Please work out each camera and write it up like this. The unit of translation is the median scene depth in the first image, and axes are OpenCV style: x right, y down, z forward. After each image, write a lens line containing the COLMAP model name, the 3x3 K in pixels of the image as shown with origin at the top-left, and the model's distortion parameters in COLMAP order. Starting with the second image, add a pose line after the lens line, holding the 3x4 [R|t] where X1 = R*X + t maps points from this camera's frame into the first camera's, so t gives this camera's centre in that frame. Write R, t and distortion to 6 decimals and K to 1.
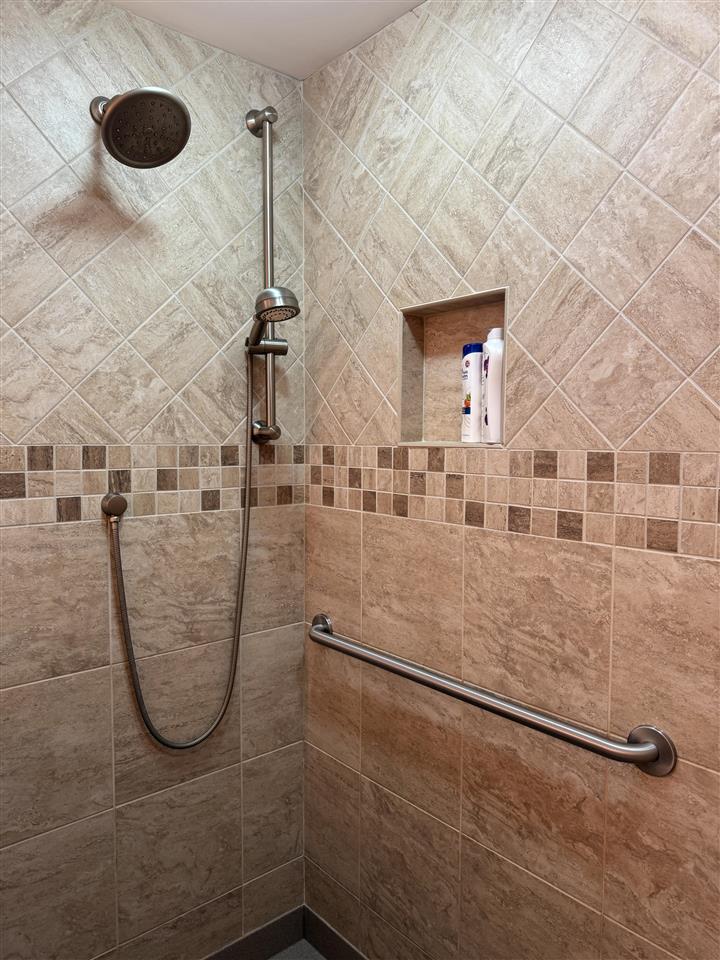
lens RADIAL K [[682.2, 0, 363.3], [0, 682.2, 481.2], [0, 0, 1]] dist [0.068073, -0.084895]
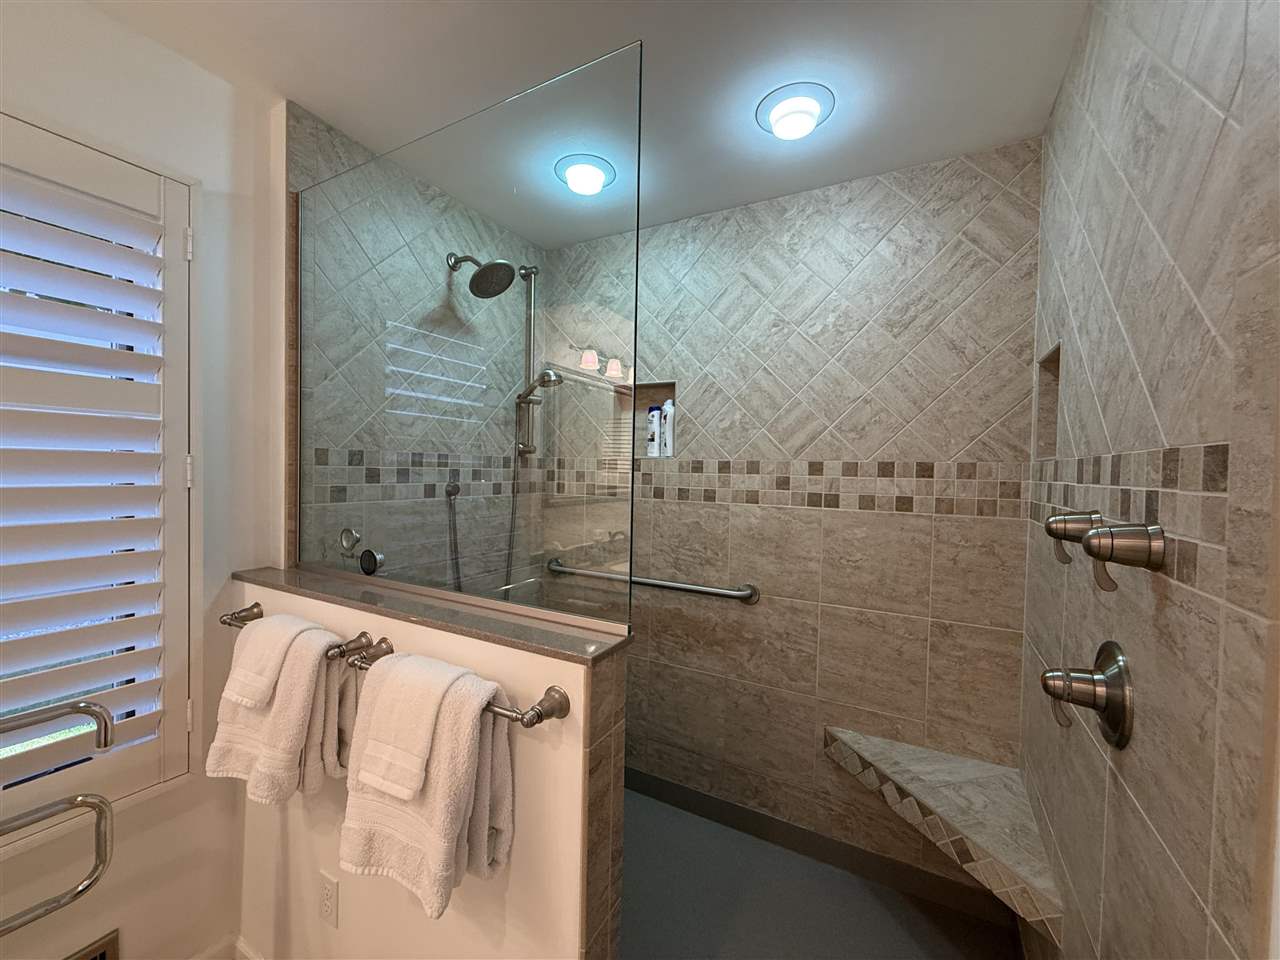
lens RADIAL K [[516.9, 0, 640.0], [0, 516.9, 480.0], [0, 0, 1]] dist [0.011400, -0.003771]
pose [[0.939095, 0.008336, 0.343557, -0.398246], [0.005441, 0.999220, -0.039117, 0.069568], [-0.343615, 0.038603, 0.938317, -0.377524]]
